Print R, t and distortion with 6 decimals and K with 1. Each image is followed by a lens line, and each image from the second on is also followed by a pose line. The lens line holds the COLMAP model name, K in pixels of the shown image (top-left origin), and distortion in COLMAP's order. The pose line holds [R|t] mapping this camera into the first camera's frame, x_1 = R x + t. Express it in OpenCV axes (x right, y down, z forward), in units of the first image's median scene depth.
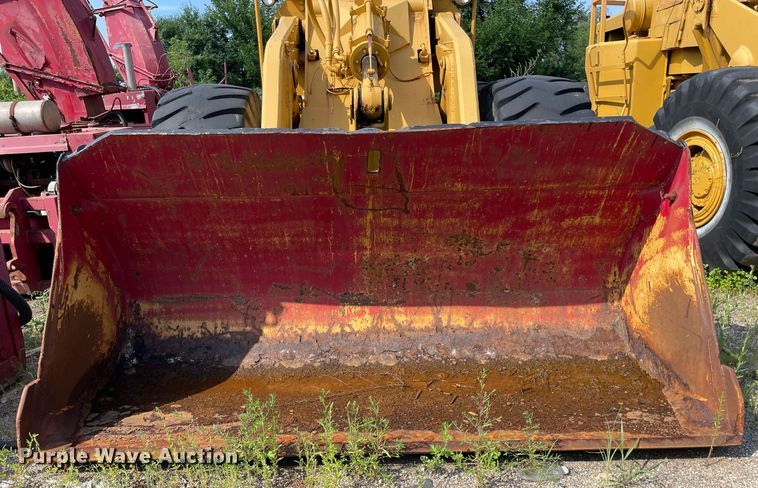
lens RADIAL K [[595.0, 0, 364.8], [0, 595.0, 291.4], [0, 0, 1]] dist [0.099184, -0.135451]
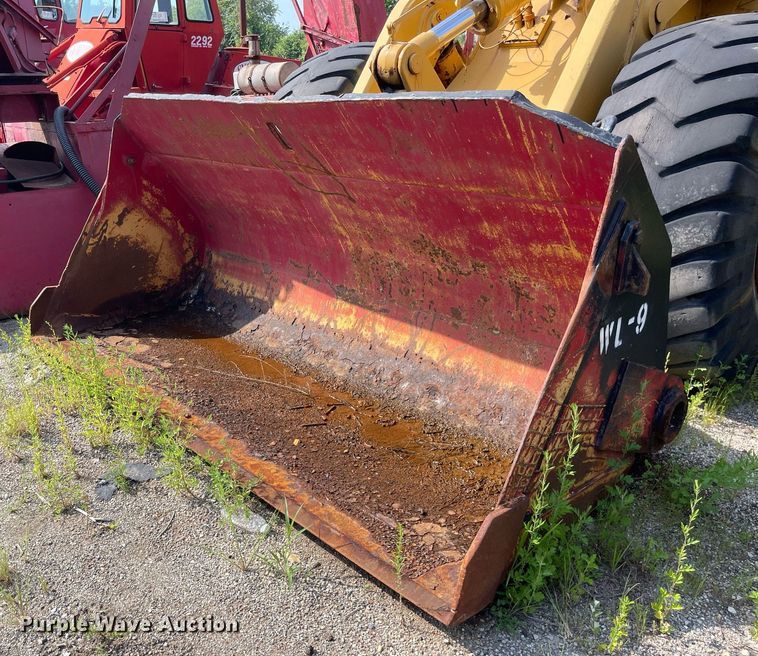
lens RADIAL K [[671.5, 0, 313.0], [0, 671.5, 335.3], [0, 0, 1]] dist [0.090822, -0.124623]
pose [[0.657651, 0.273235, -0.702024, 0.667036], [-0.208429, 0.961521, 0.178980, -0.096810], [0.723915, 0.028616, 0.689295, 0.278167]]
